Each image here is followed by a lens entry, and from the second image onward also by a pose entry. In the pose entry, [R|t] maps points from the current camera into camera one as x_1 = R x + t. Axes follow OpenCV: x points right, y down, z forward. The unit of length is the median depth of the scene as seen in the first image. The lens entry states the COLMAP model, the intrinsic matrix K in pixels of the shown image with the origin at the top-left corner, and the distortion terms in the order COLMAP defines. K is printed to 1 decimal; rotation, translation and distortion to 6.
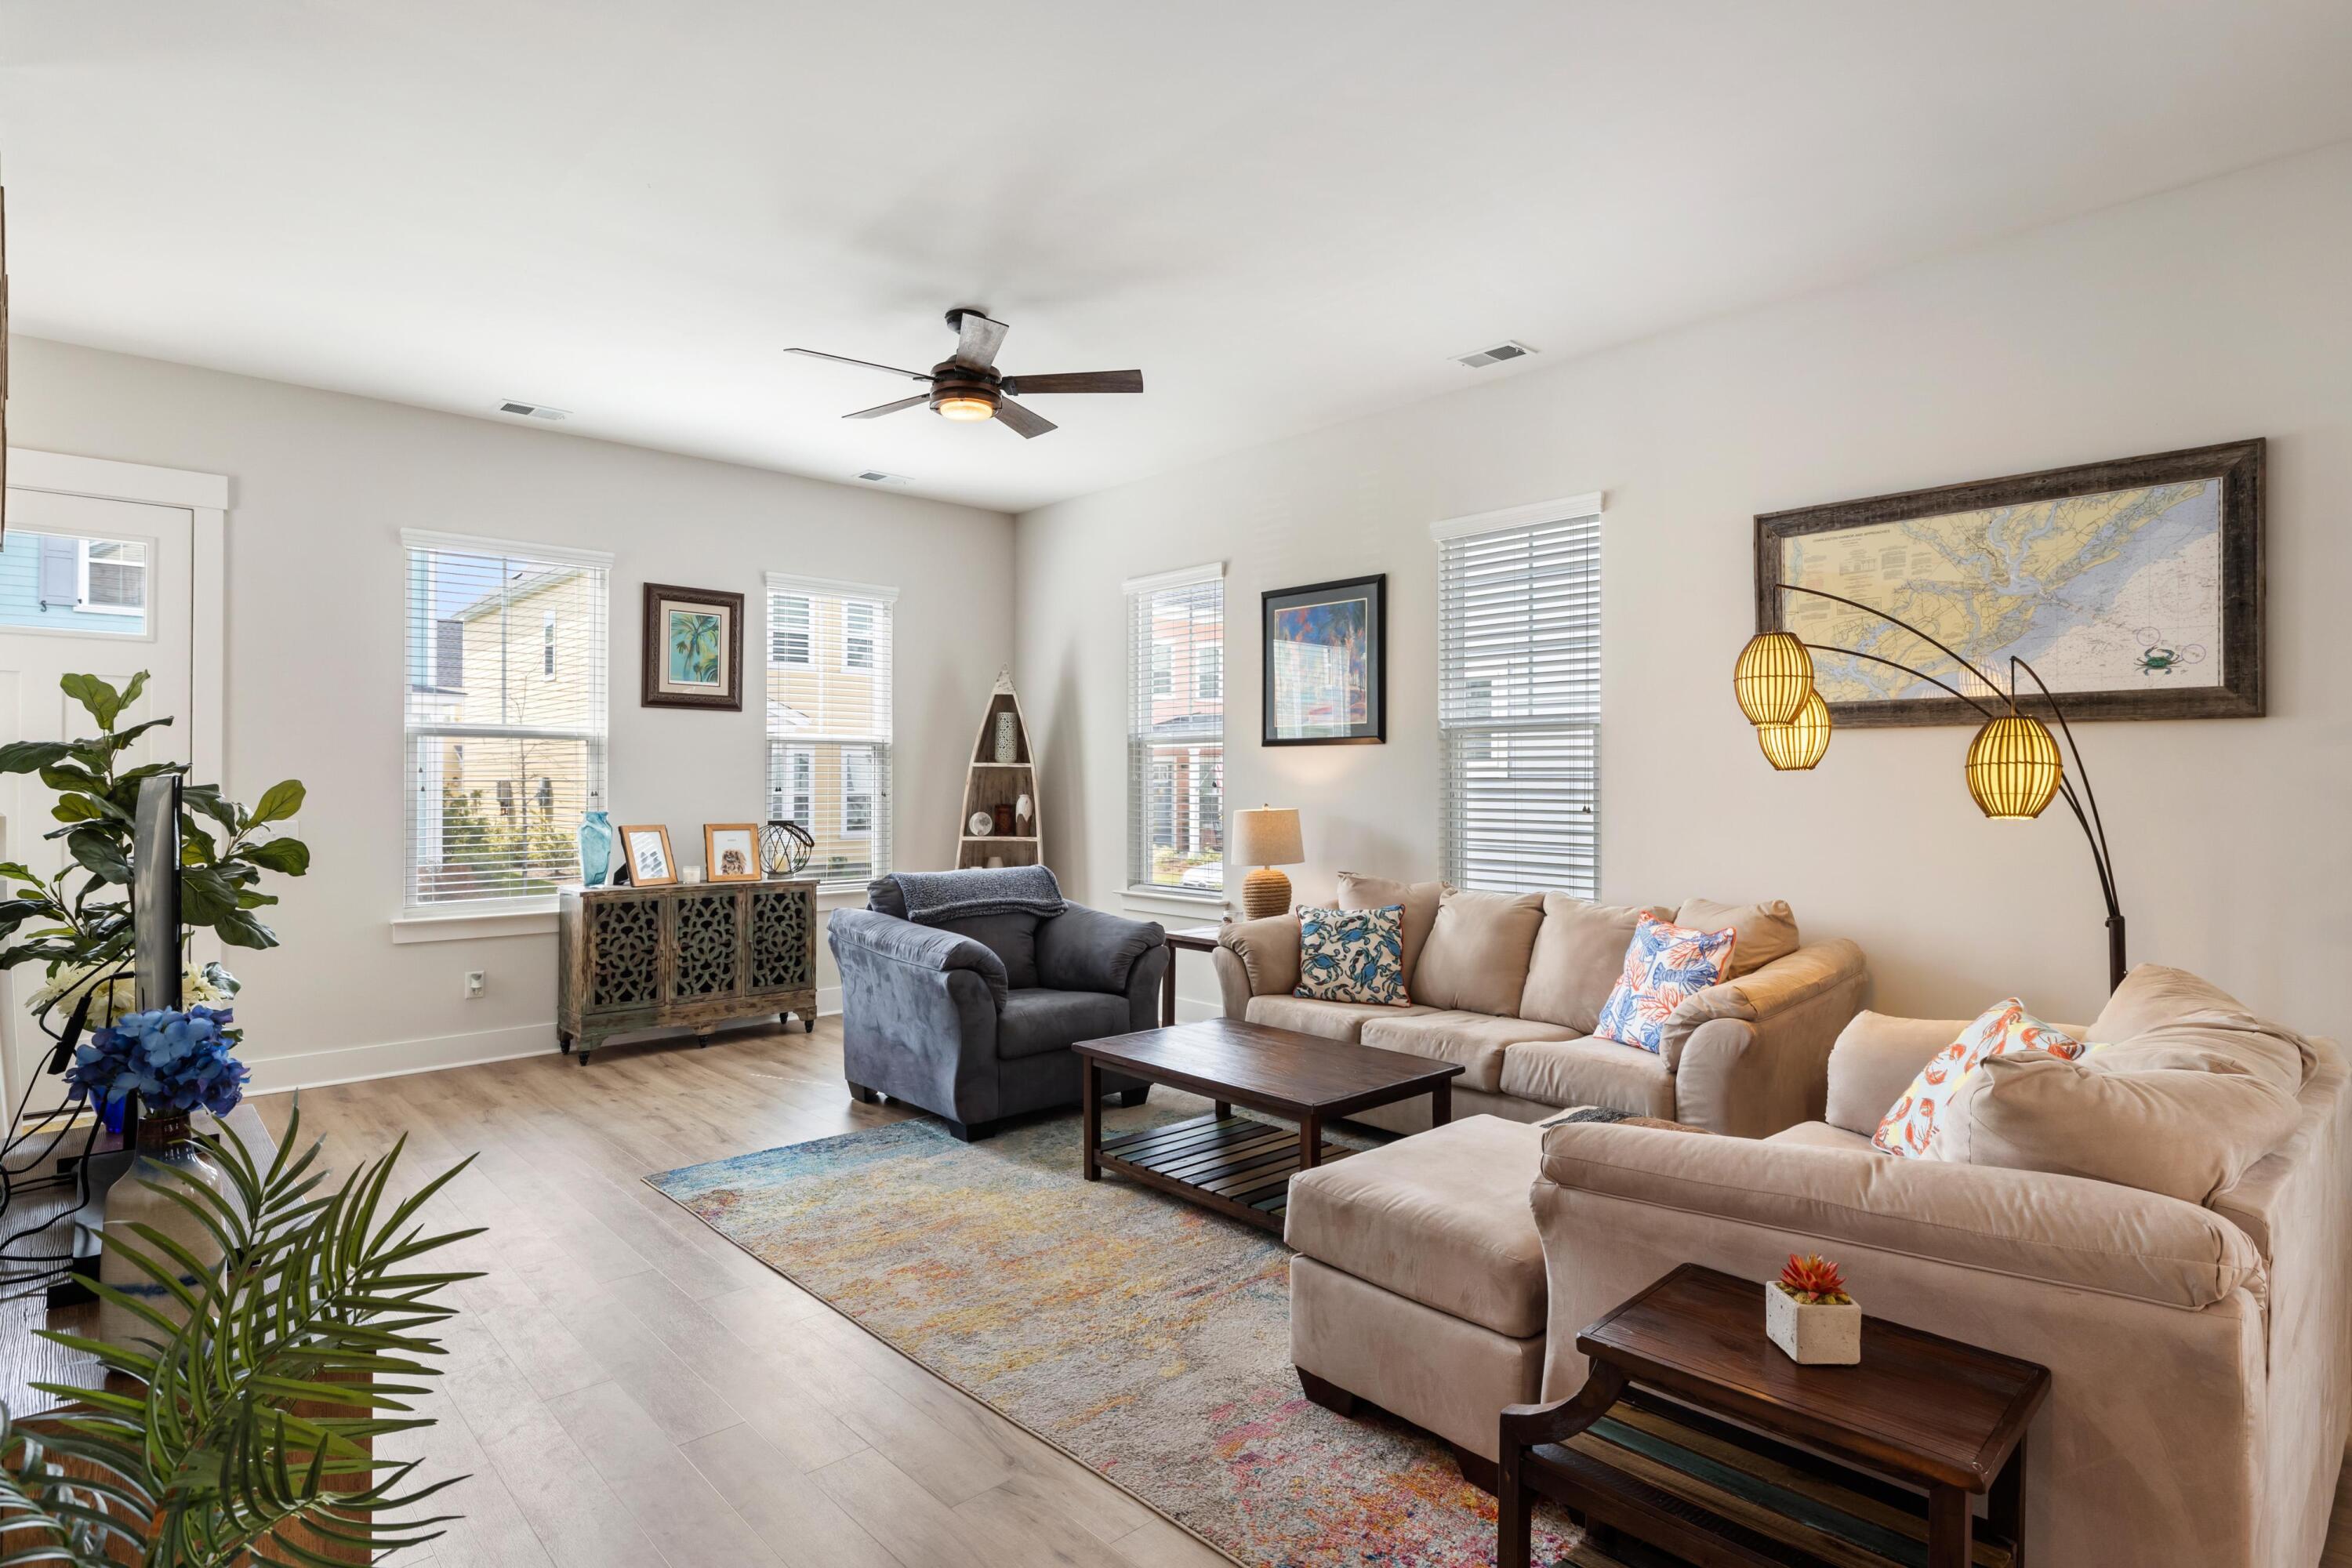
lens RADIAL K [[1183.5, 0, 1168.0], [0, 1183.5, 777.2], [0, 0, 1]] dist [-0.001657, 0.000001]
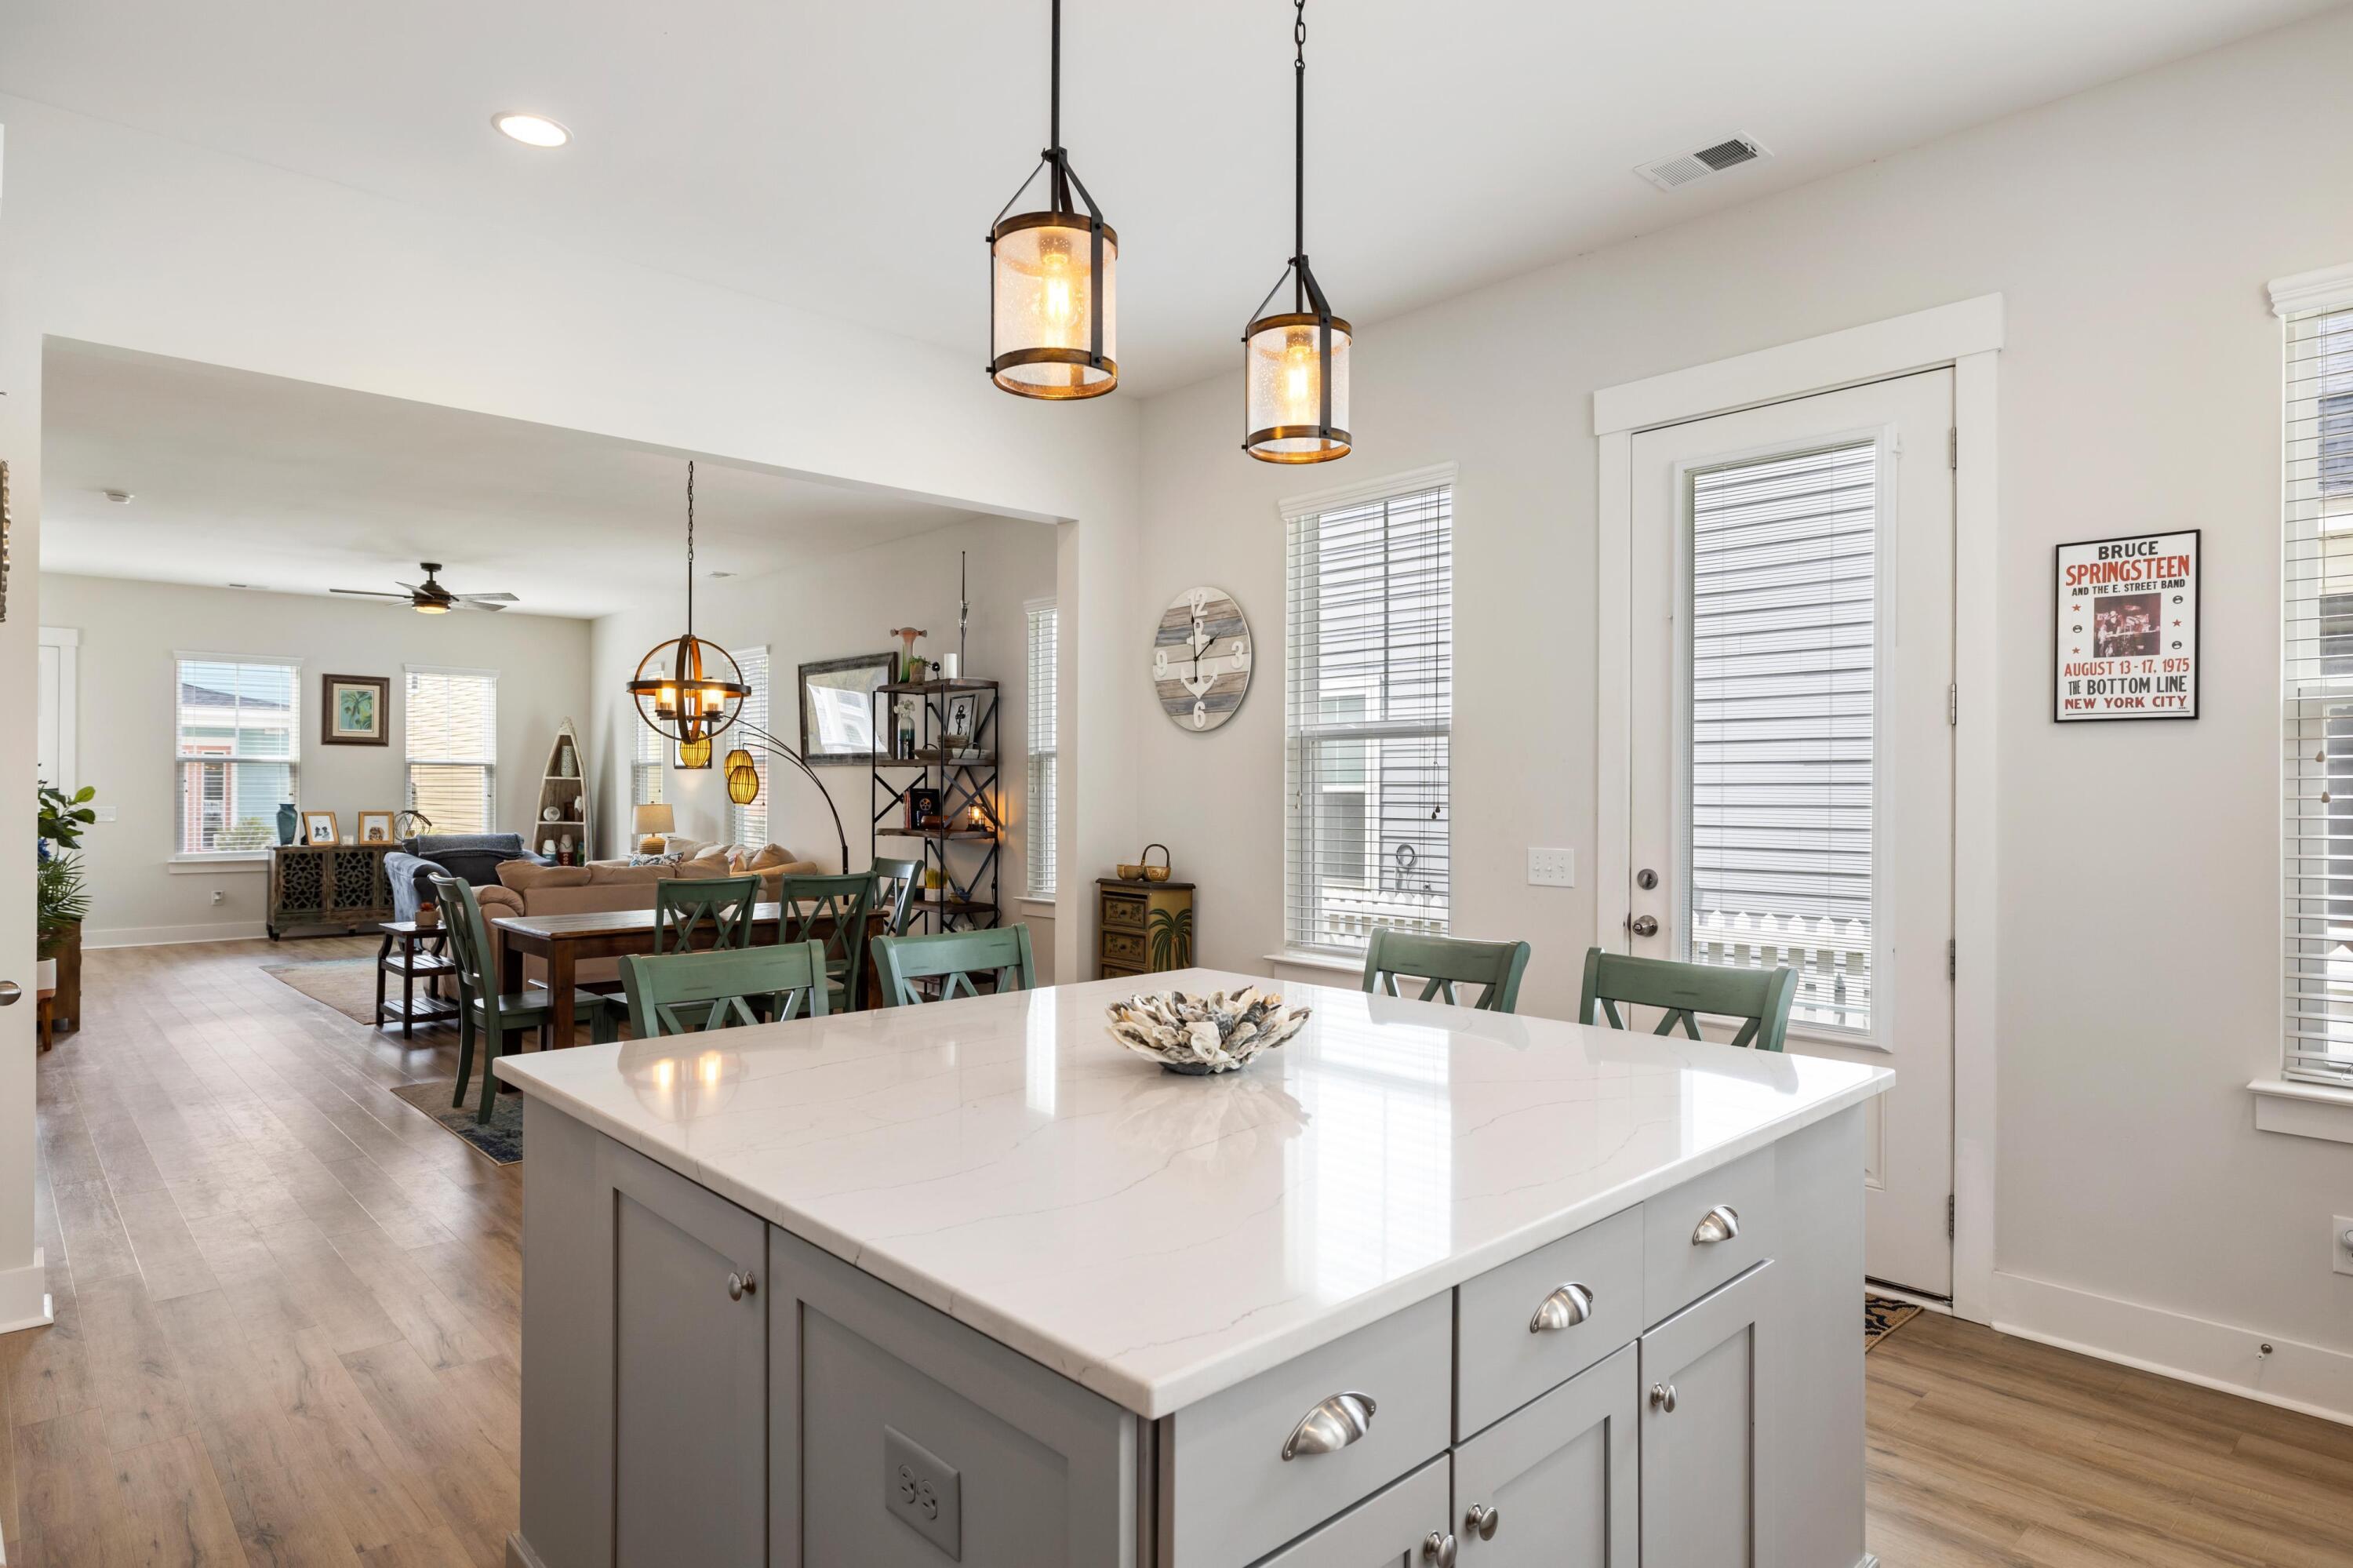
lens RADIAL K [[1235.3, 0, 1134.5], [0, 1235.3, 788.6], [0, 0, 1]] dist [-0.000128, 0.000004]
pose [[0.999954, 0.004509, 0.008524, 0.768151], [-0.004541, 0.999983, 0.003773, -0.006812], [-0.008507, -0.003811, 0.999957, -0.868077]]
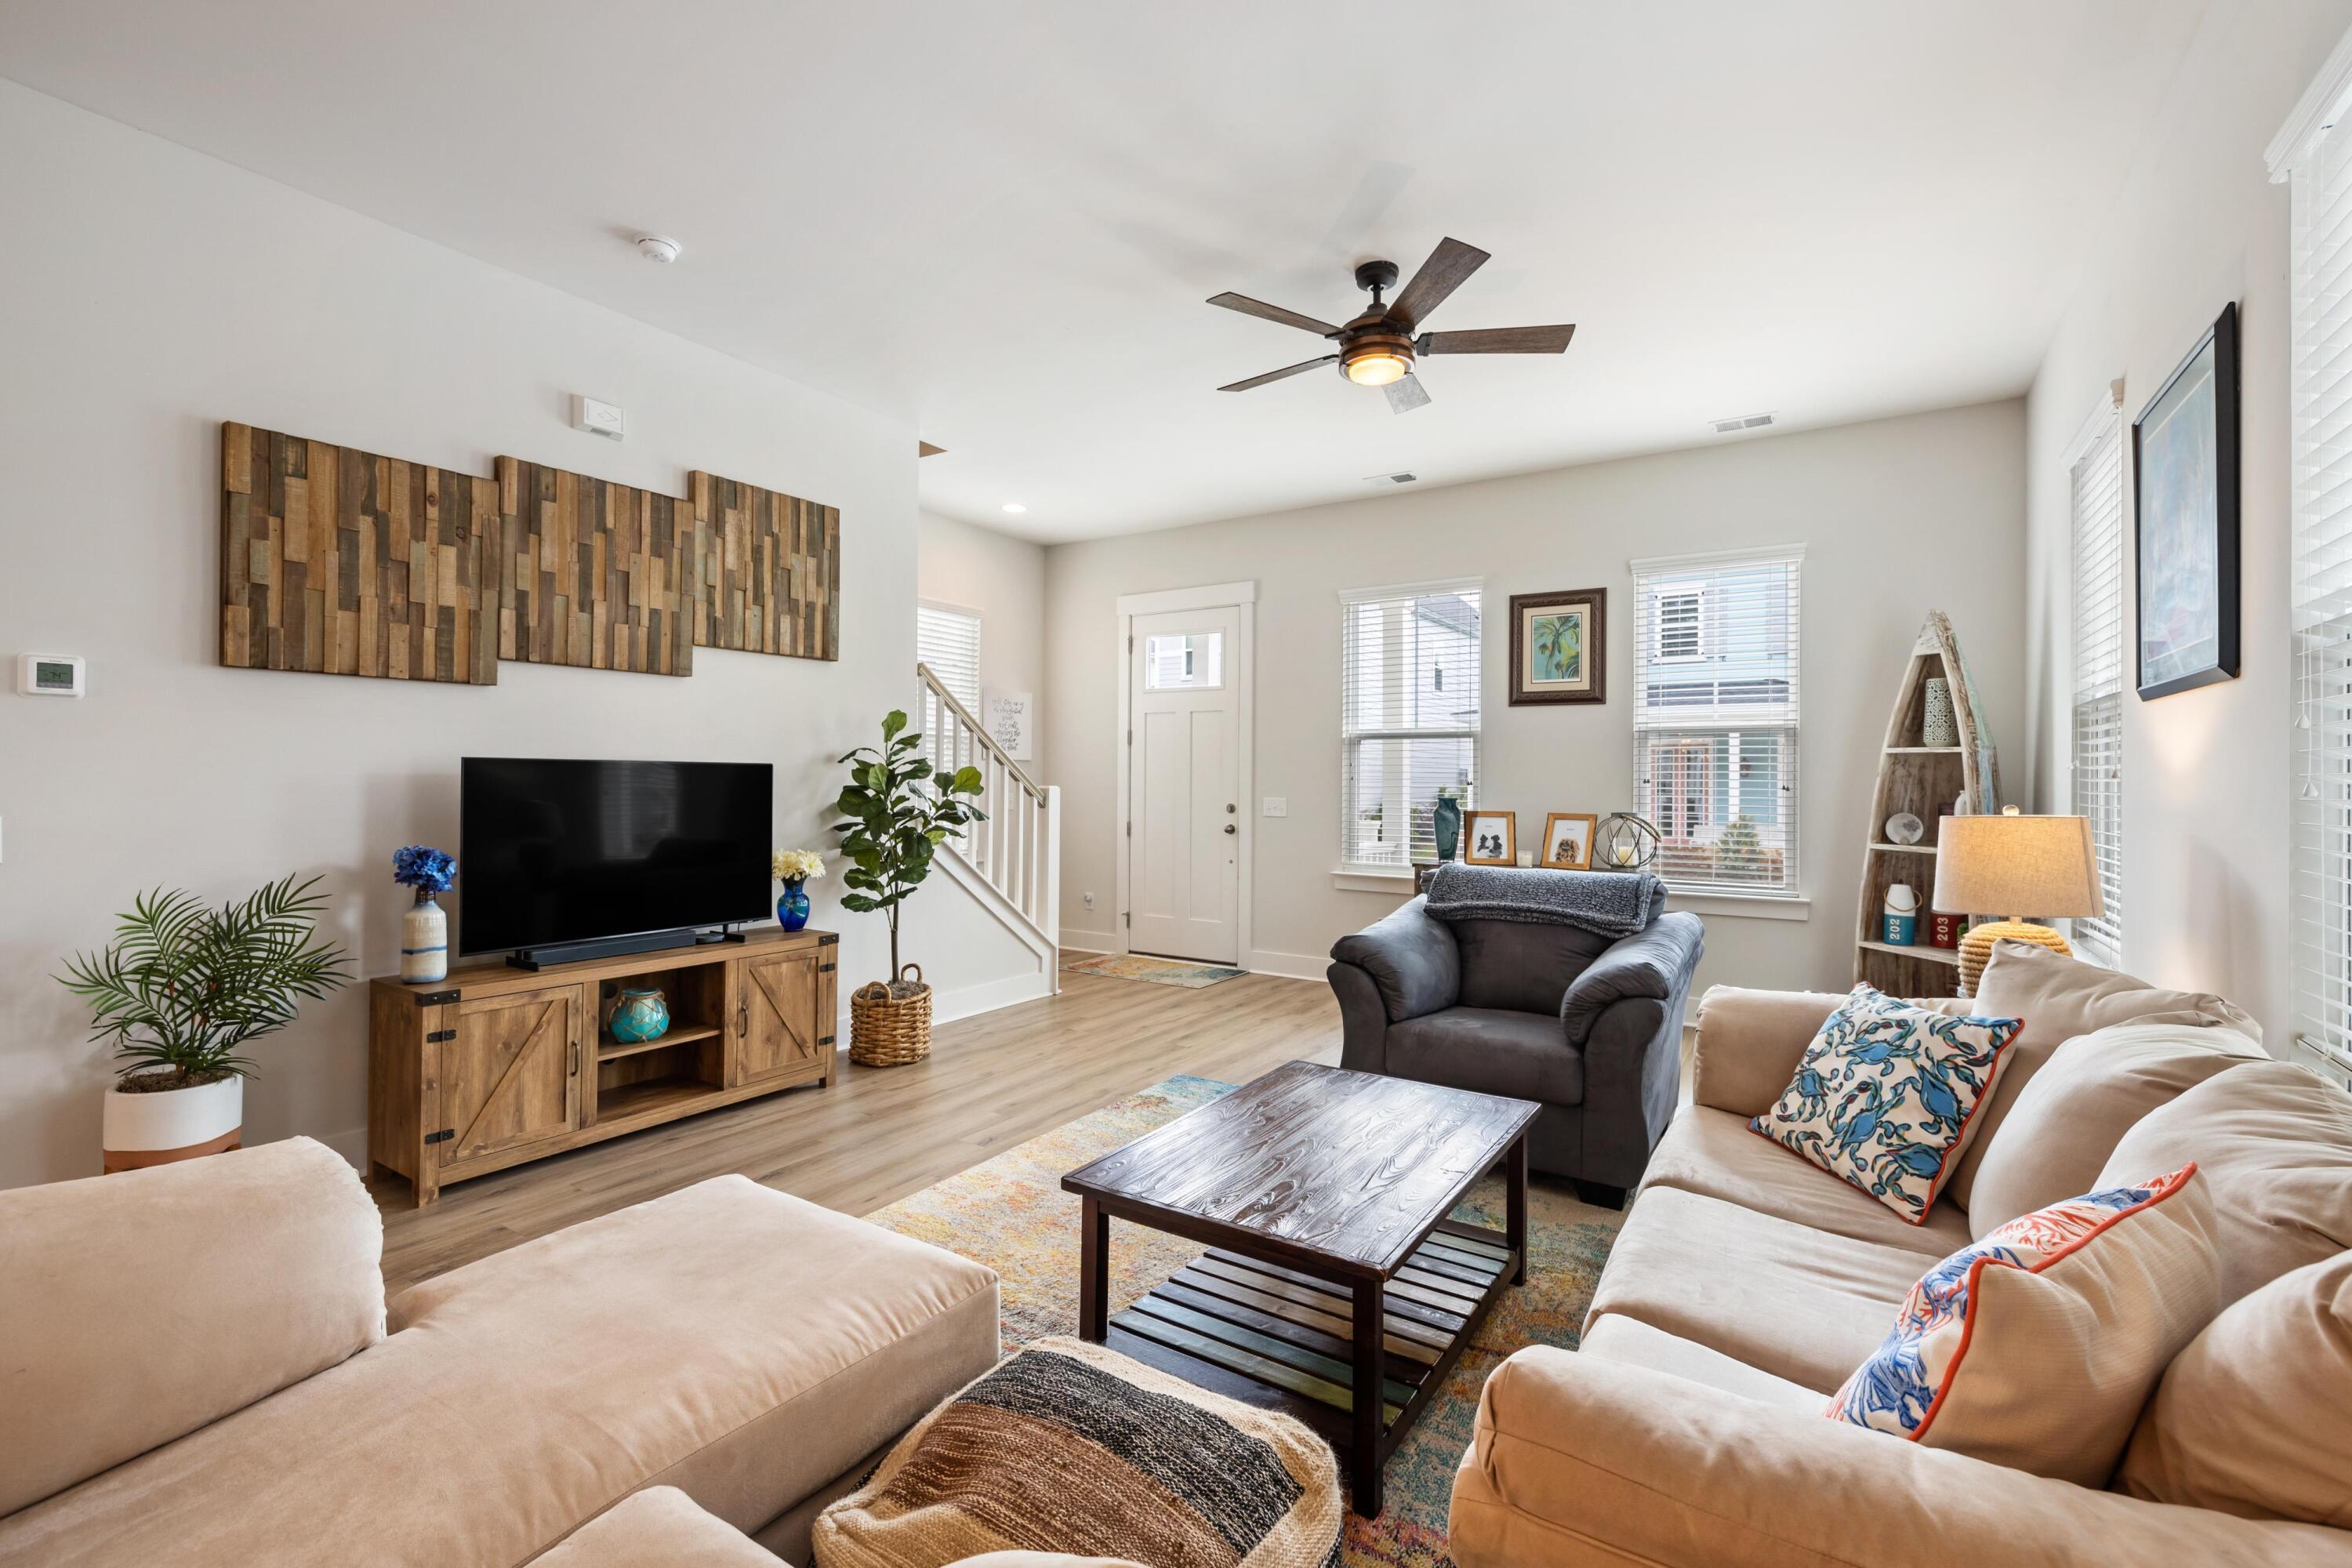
lens RADIAL K [[1005.3, 0, 1224.3], [0, 1005.3, 785.6], [0, 0, 1]] dist [-0.001597, -0.000098]
pose [[0.278090, 0.005881, -0.960537, 0.410528], [-0.001386, 0.999983, 0.005722, 0.010840], [0.960554, -0.000260, 0.278093, 0.488803]]
